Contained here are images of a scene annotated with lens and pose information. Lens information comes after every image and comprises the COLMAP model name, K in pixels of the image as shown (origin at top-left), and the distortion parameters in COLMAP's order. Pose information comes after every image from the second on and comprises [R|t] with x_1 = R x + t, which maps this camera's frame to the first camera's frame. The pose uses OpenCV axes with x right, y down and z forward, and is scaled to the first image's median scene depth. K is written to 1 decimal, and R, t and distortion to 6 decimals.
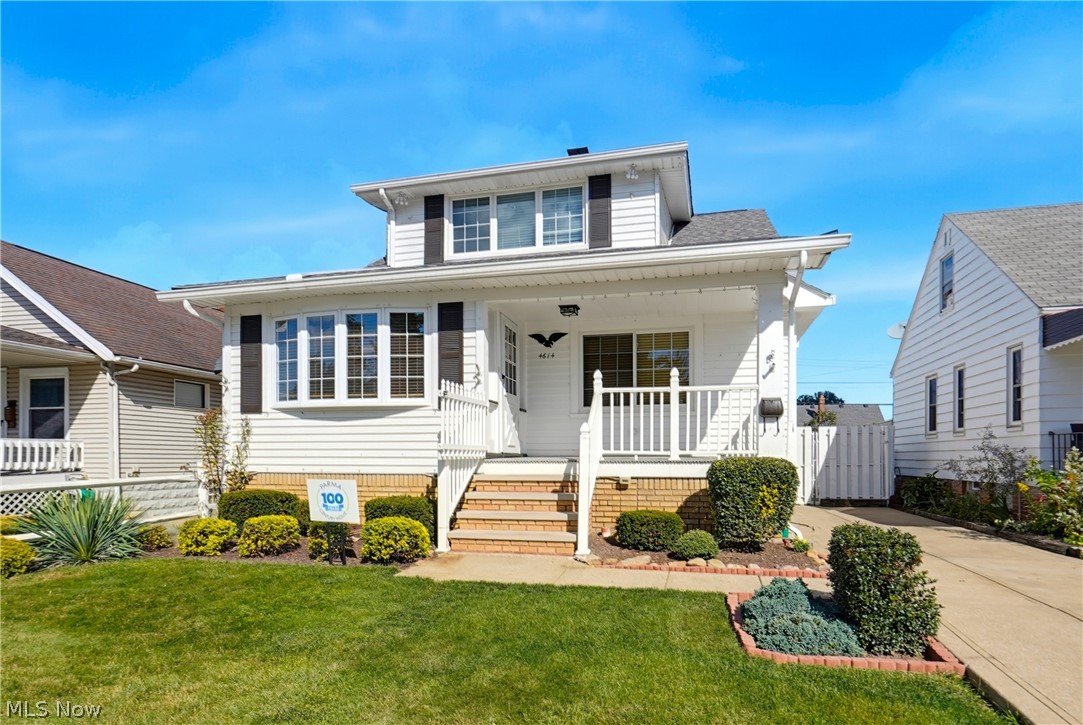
lens RADIAL K [[480.2, 0, 541.4], [0, 480.2, 366.3], [0, 0, 1]] dist [-0.003383, -0.000129]
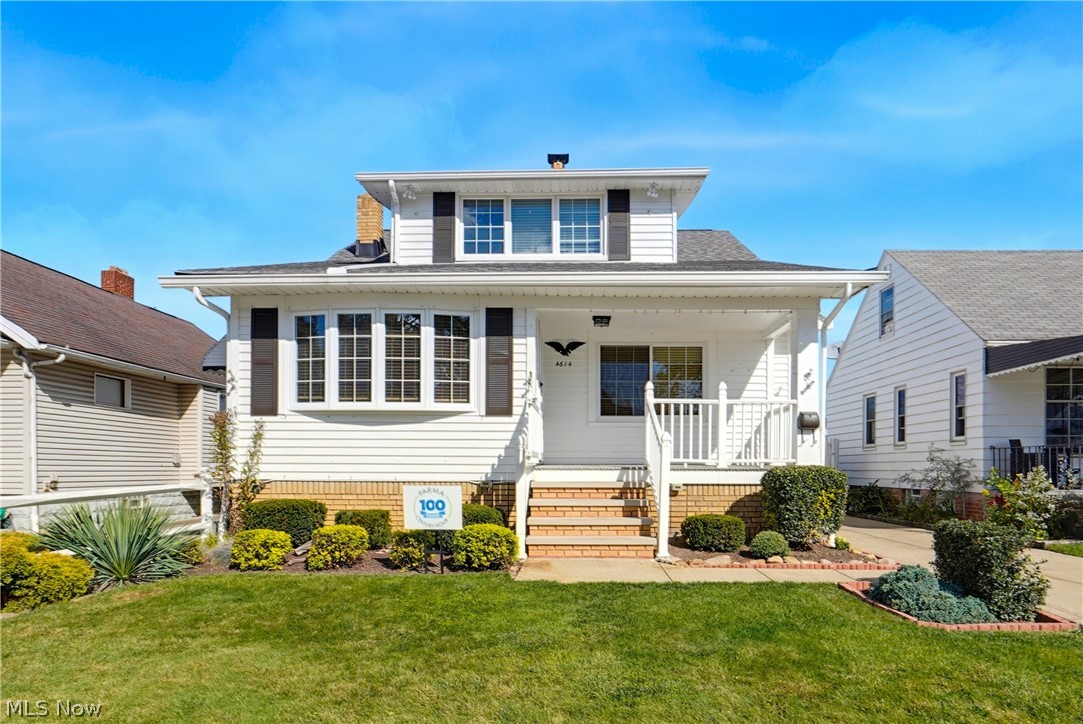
lens RADIAL K [[502.2, 0, 543.0], [0, 502.2, 368.6], [0, 0, 1]] dist [-0.003572, 0.001549]
pose [[0.984407, 0.037726, 0.171814, -0.248353], [-0.036383, 0.999278, -0.010959, 0.000526], [-0.172103, 0.004537, 0.985068, -0.027995]]
